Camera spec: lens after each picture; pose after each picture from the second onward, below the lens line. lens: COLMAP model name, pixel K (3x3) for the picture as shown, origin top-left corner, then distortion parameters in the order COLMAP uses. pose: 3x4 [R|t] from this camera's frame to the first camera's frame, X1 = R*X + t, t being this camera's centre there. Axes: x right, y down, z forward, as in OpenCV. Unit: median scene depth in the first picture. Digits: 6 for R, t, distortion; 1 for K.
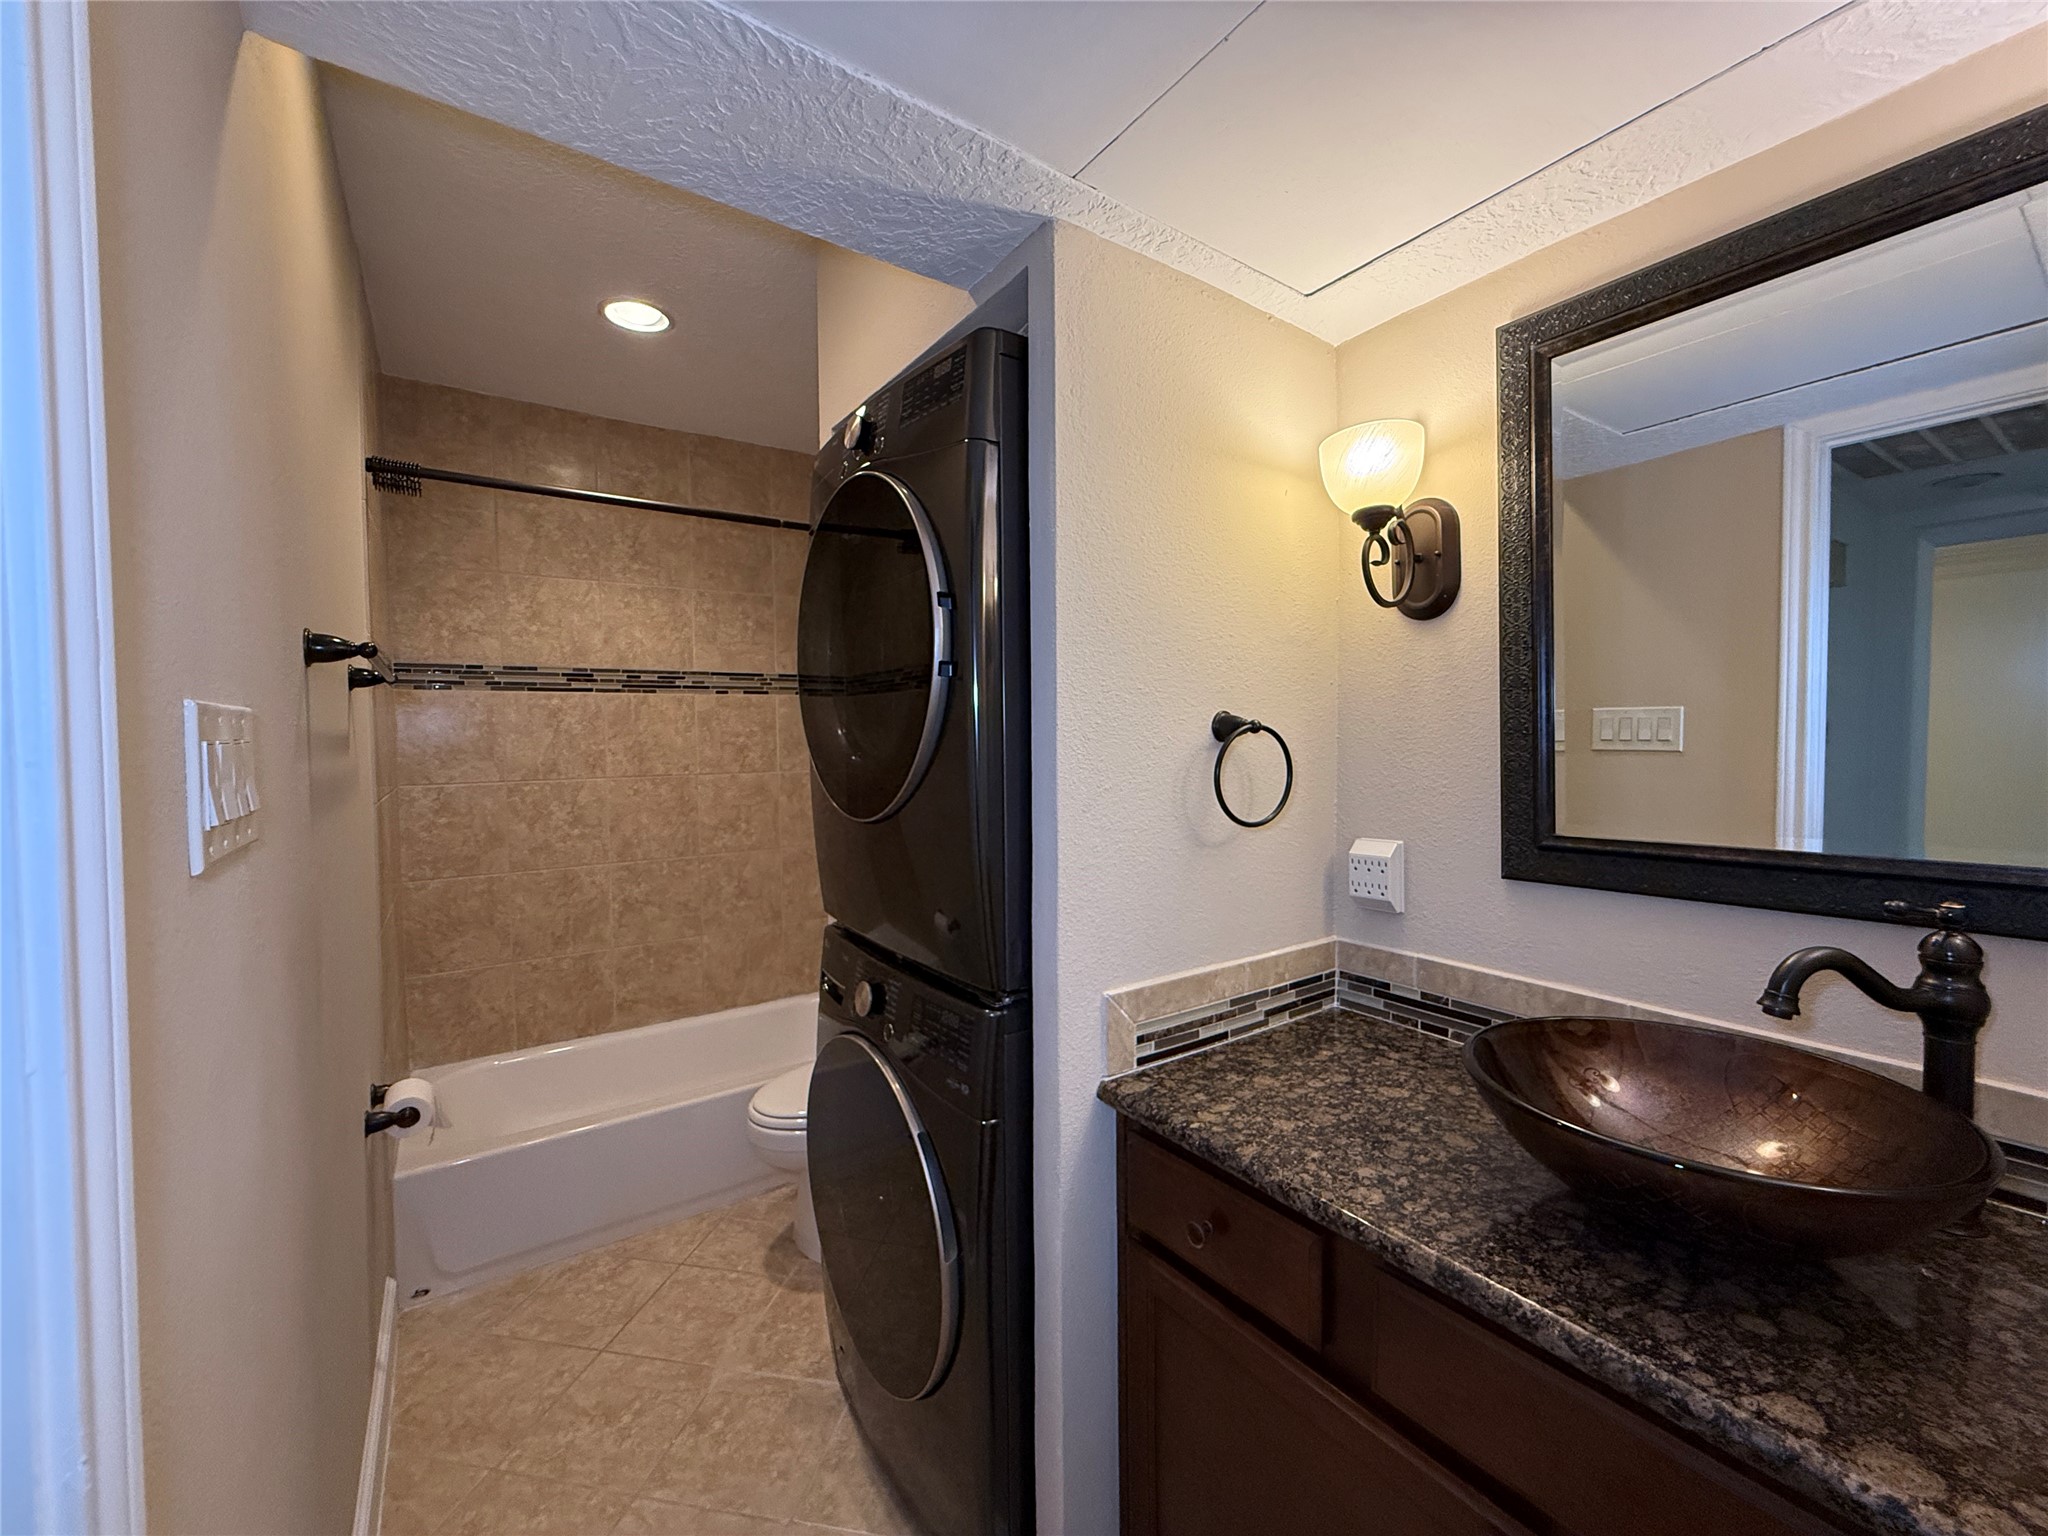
lens RADIAL K [[813.2, 0, 1025.9], [0, 813.2, 764.8], [0, 0, 1]] dist [-0.001365, 0.000182]
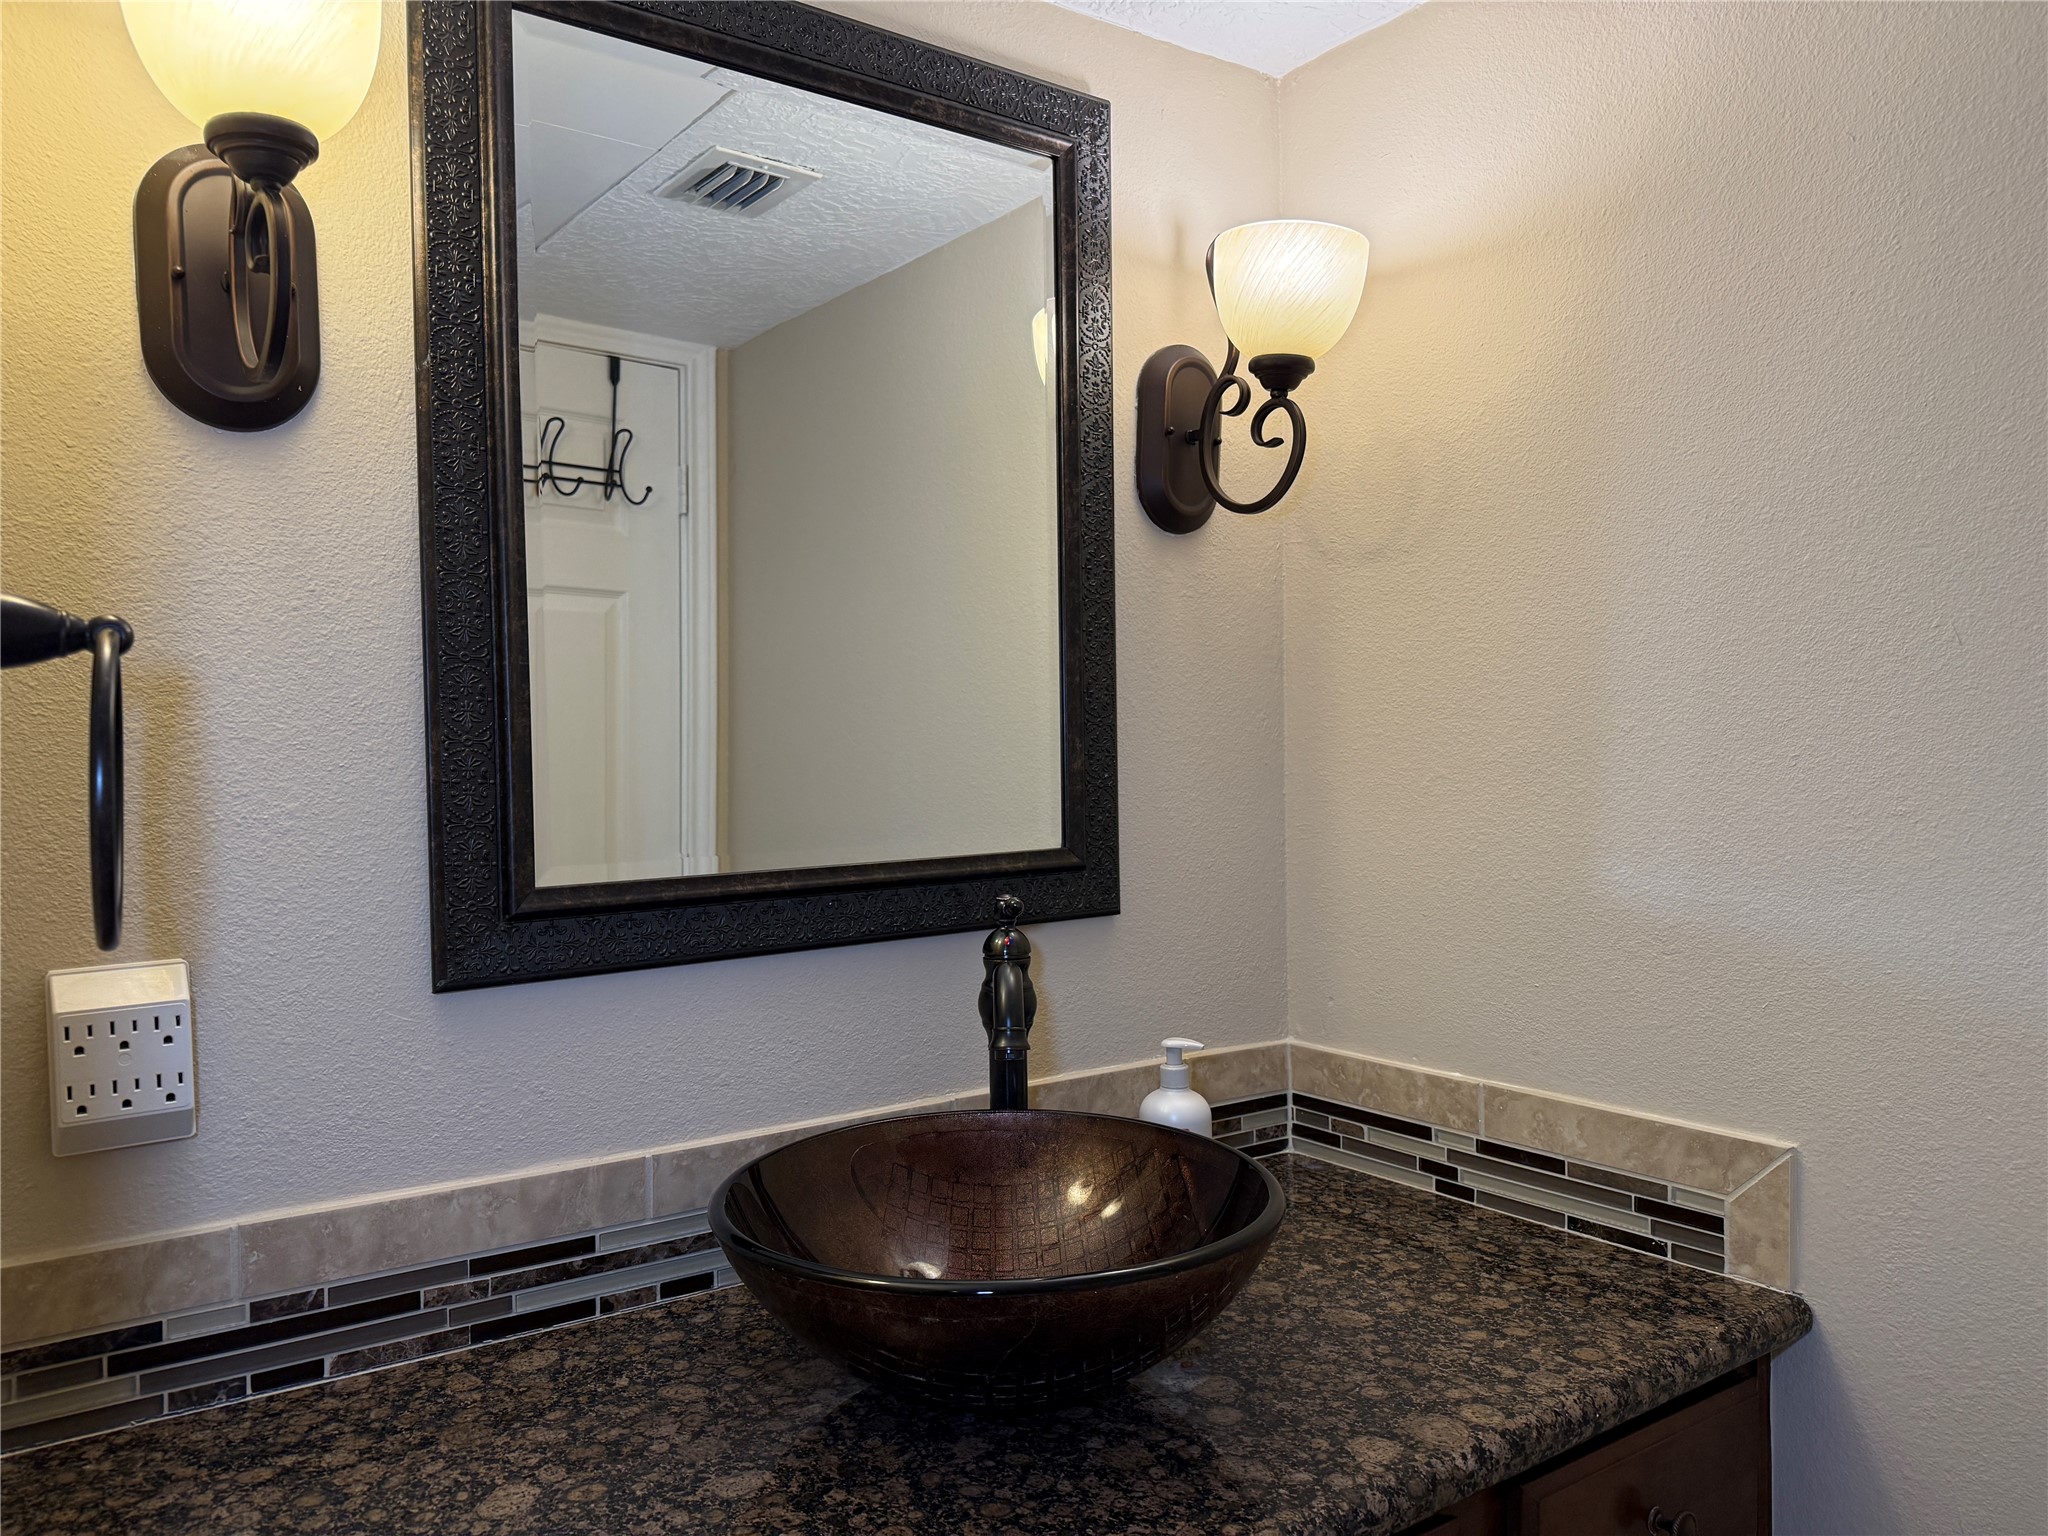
lens RADIAL K [[1463.4, 0, 1024.0], [0, 1463.4, 769.0], [0, 0, 1]] dist [0.033478, -0.043160]
pose [[-0.013354, -0.003129, 0.999906, -0.643496], [0.041403, 0.999136, 0.003680, 0.033169], [-0.999053, 0.041448, -0.013213, 1.349343]]
